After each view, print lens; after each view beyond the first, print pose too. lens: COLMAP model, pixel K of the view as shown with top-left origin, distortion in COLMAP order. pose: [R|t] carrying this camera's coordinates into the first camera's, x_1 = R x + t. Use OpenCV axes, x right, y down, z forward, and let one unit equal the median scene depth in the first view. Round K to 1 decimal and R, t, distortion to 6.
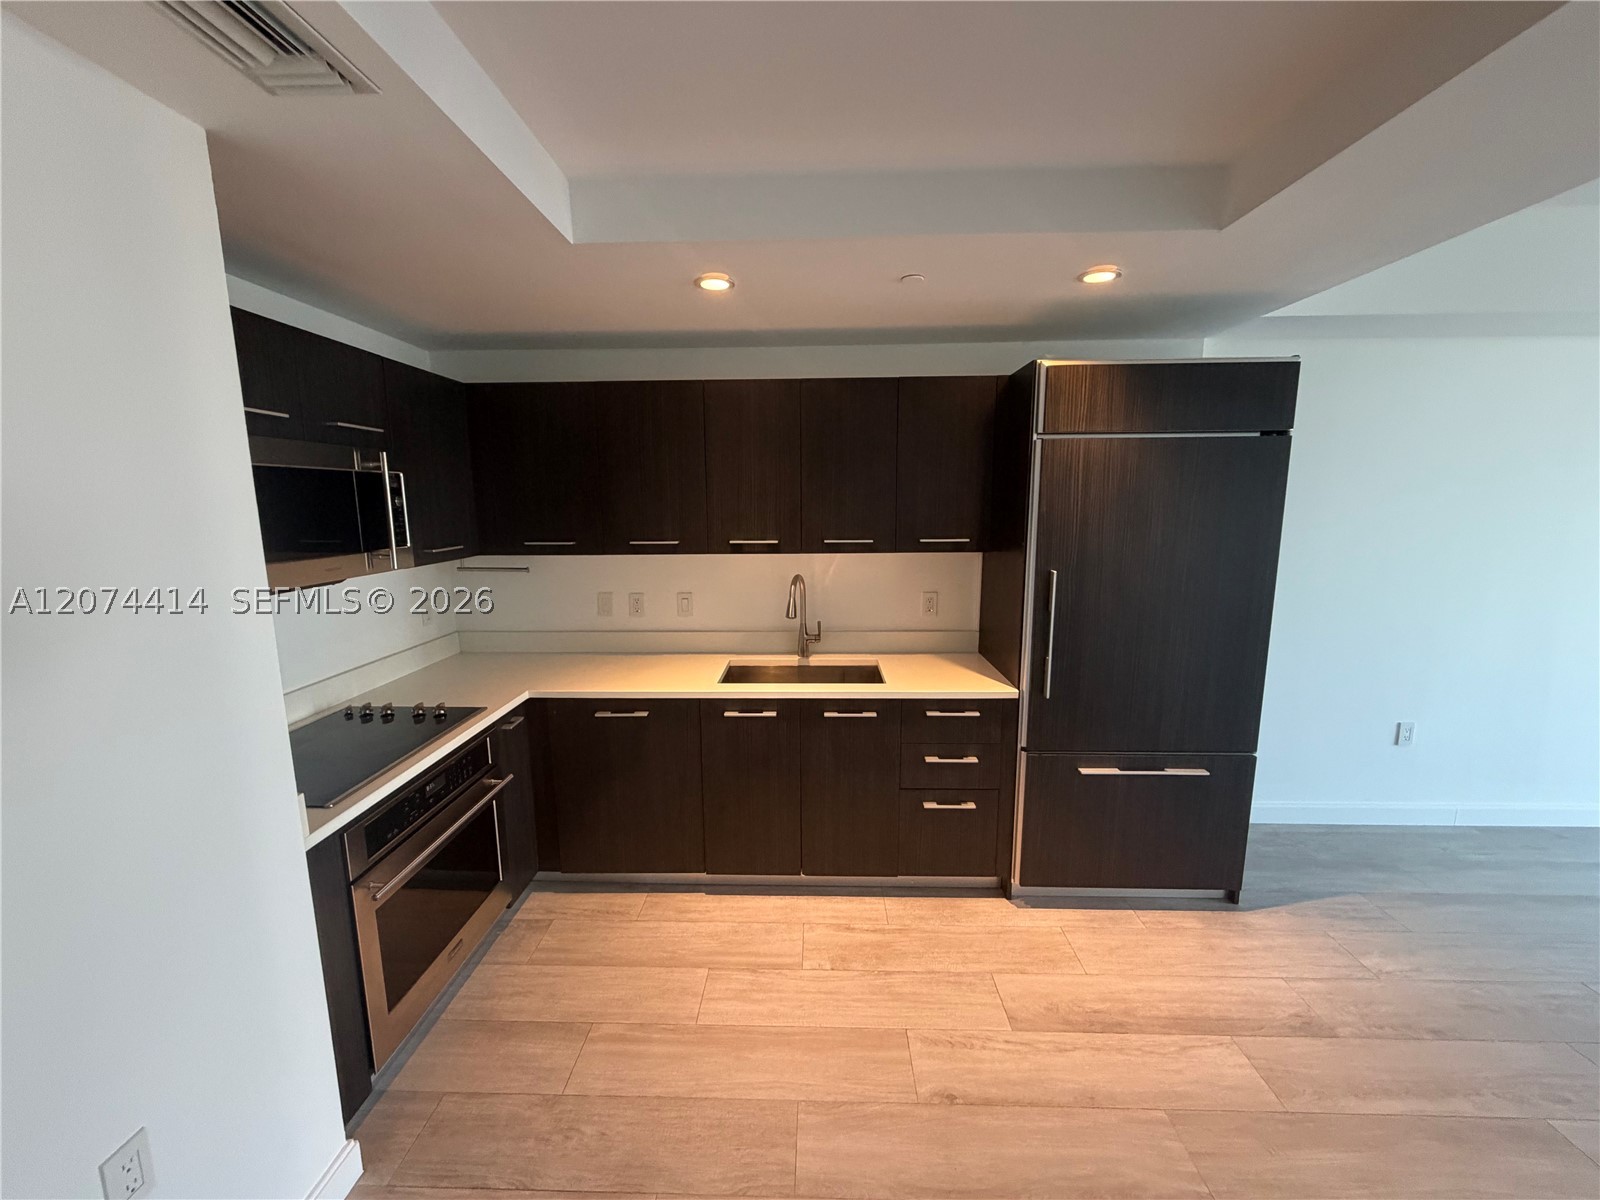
lens RADIAL K [[638.6, 0, 797.8], [0, 638.6, 600.9], [0, 0, 1]] dist [-0.001730, 0.000327]
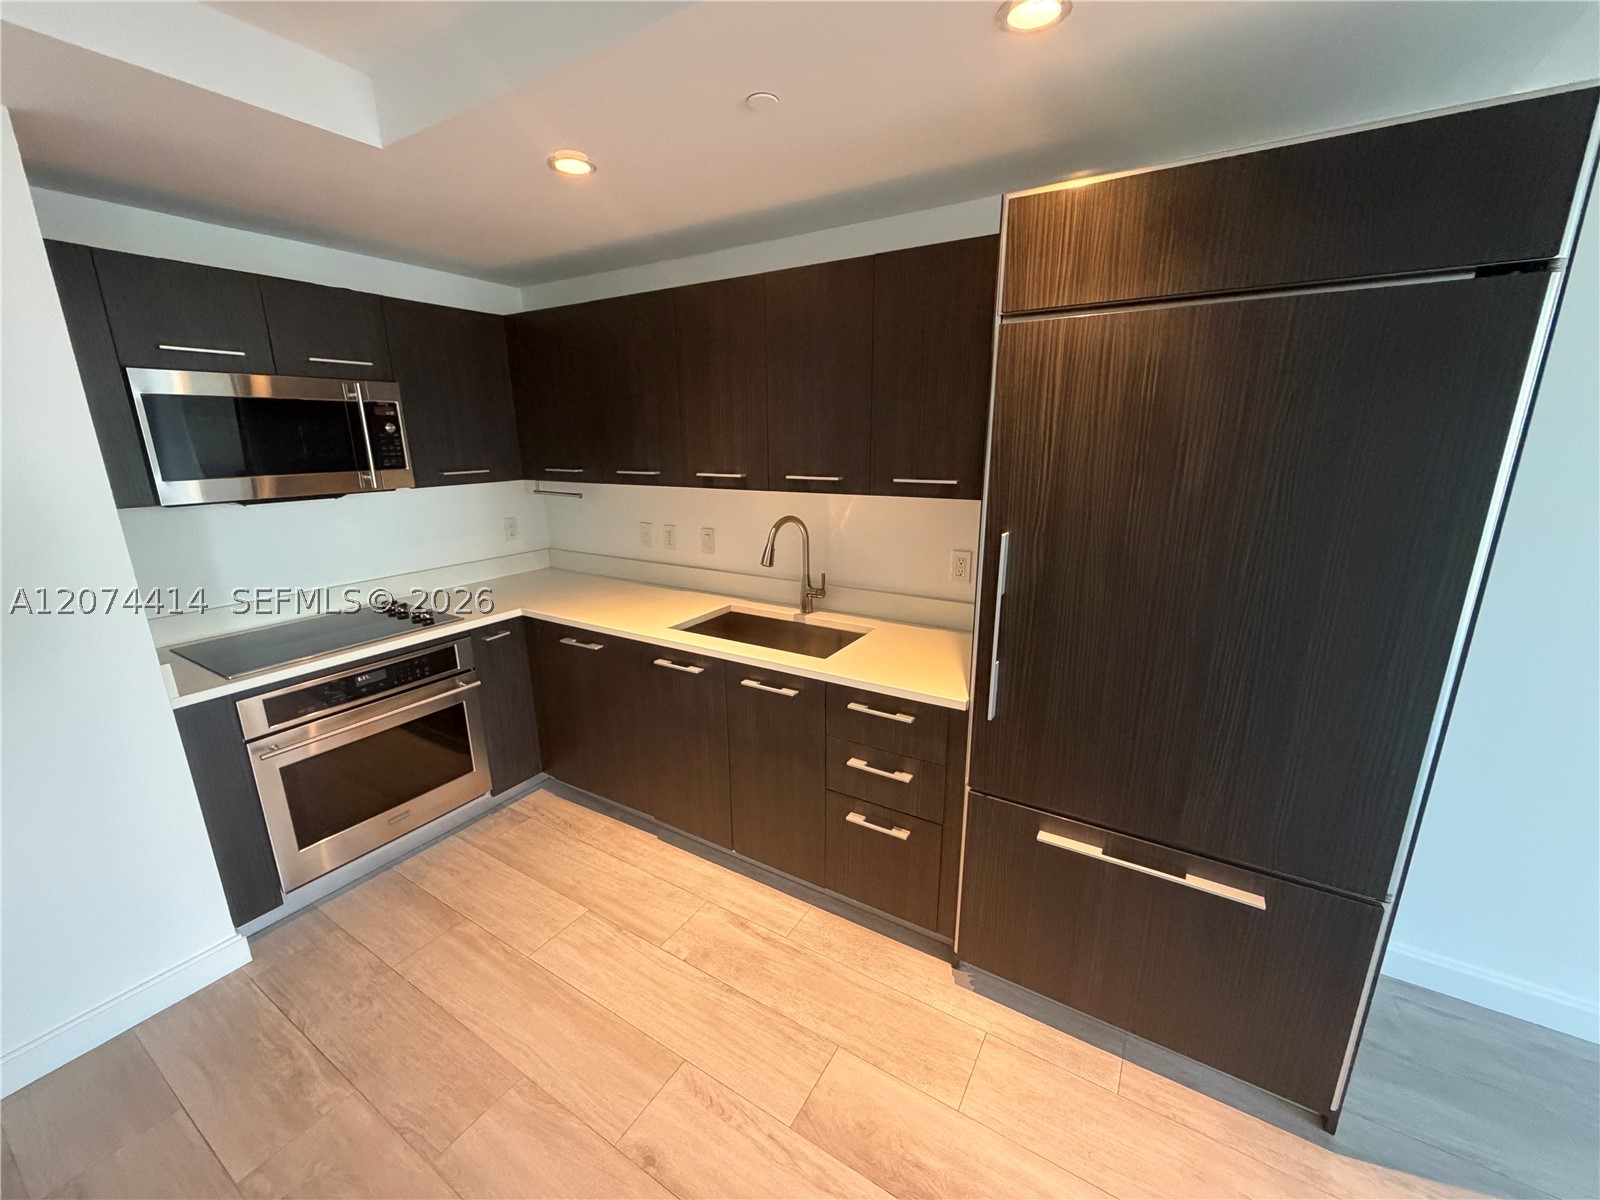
lens RADIAL K [[638.6, 0, 797.8], [0, 638.6, 600.9], [0, 0, 1]] dist [-0.001730, 0.000327]
pose [[0.866691, 0.126283, -0.482597, 0.558526], [-0.077196, 0.989726, 0.120350, -0.041680], [0.492837, -0.067052, 0.867534, 0.334491]]
